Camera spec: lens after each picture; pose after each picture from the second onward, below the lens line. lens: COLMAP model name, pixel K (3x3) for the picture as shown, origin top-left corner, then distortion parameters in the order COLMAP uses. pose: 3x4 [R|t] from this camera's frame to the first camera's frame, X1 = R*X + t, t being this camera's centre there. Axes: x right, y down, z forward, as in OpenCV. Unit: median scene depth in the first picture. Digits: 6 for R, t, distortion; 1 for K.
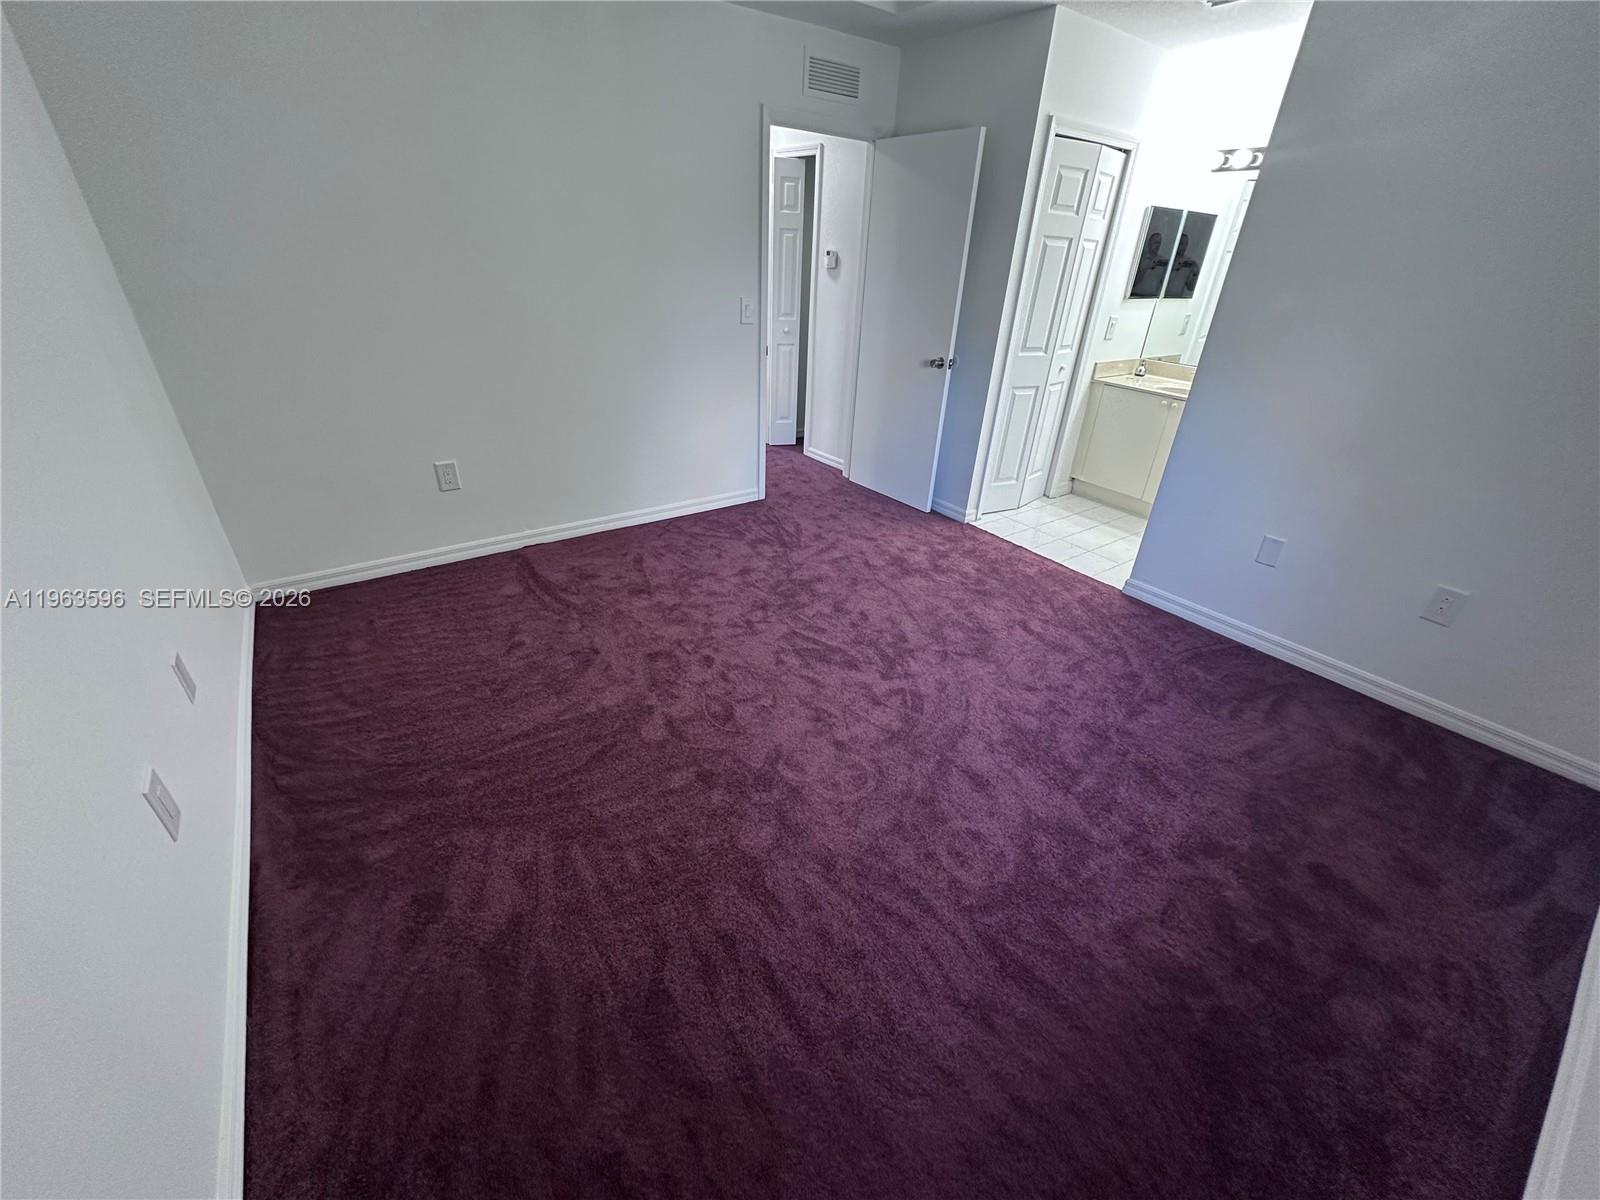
lens RADIAL K [[638.0, 0, 800.4], [0, 638.0, 604.0], [0, 0, 1]] dist [-0.001268, 0.000055]
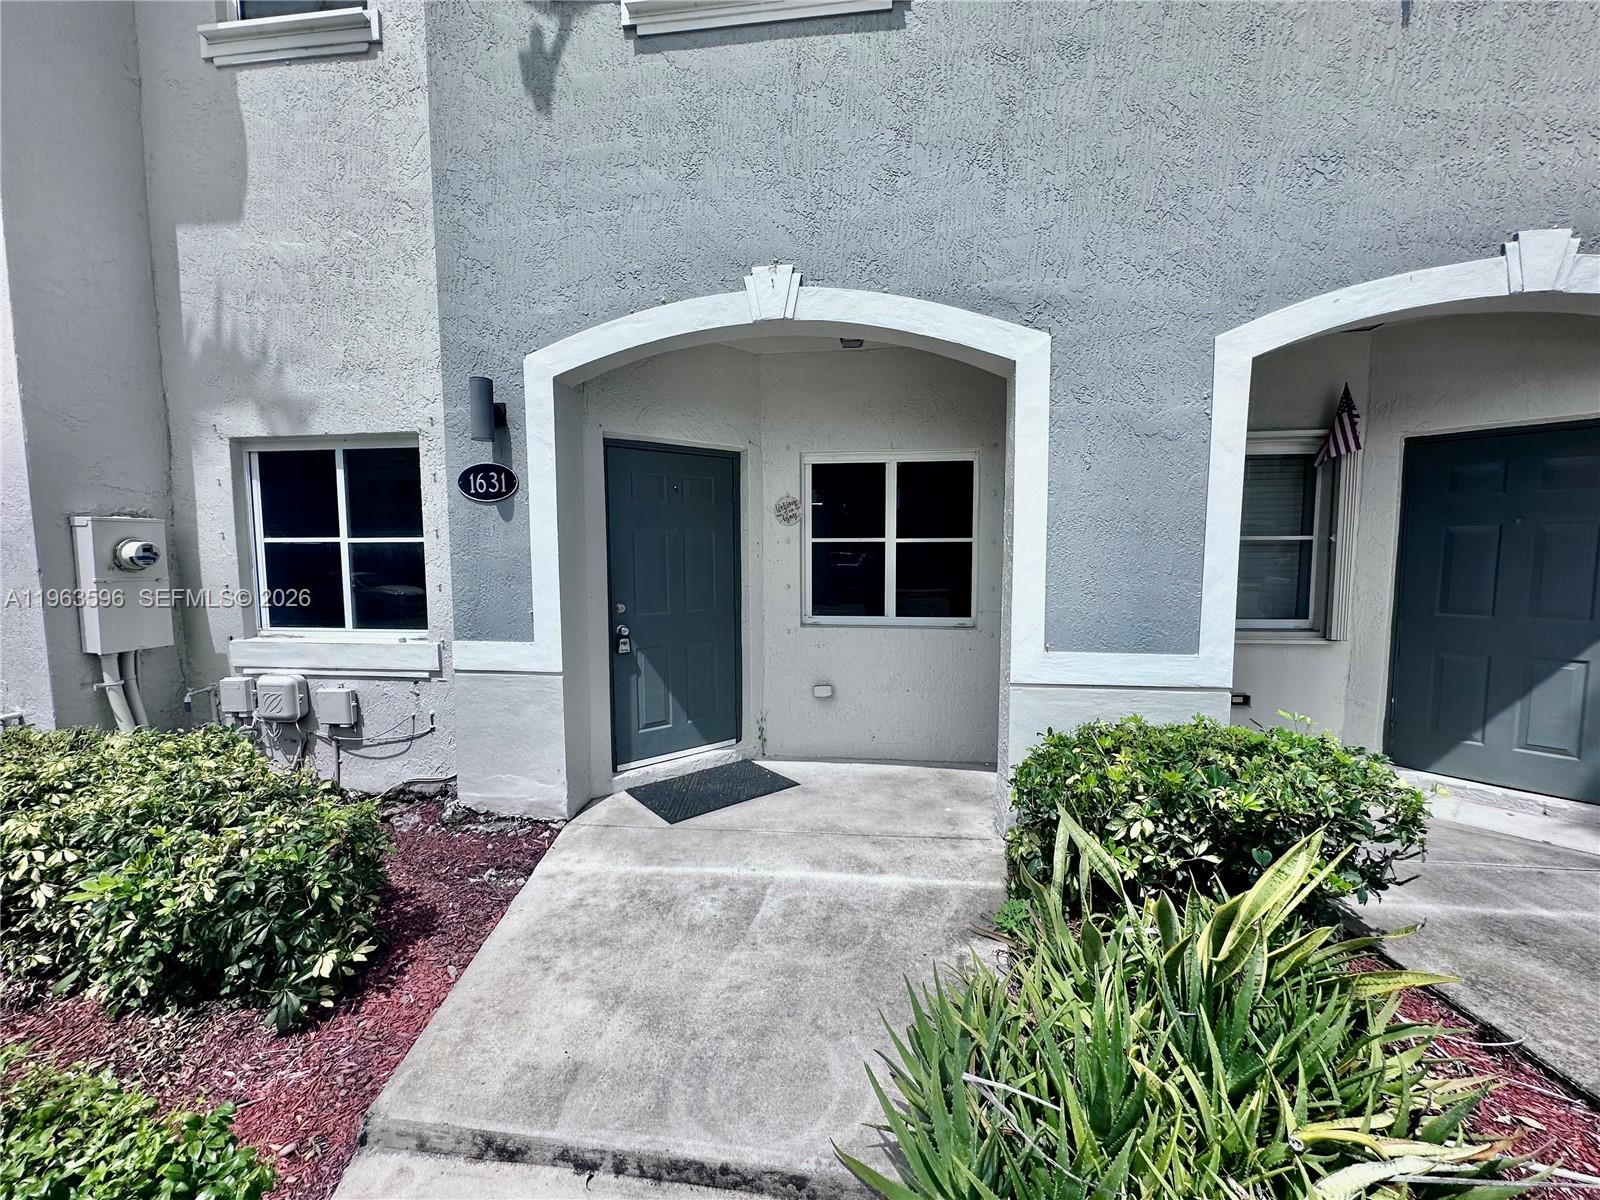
lens RADIAL K [[638.0, 0, 799.6], [0, 638.0, 596.7], [0, 0, 1]] dist [-0.001268, 0.000055]
pose [[0.737137, 0.008552, -0.675689, 1.058518], [-0.296429, 0.902668, -0.311962, -0.455940], [0.607255, 0.430252, 0.667925, 0.901142]]
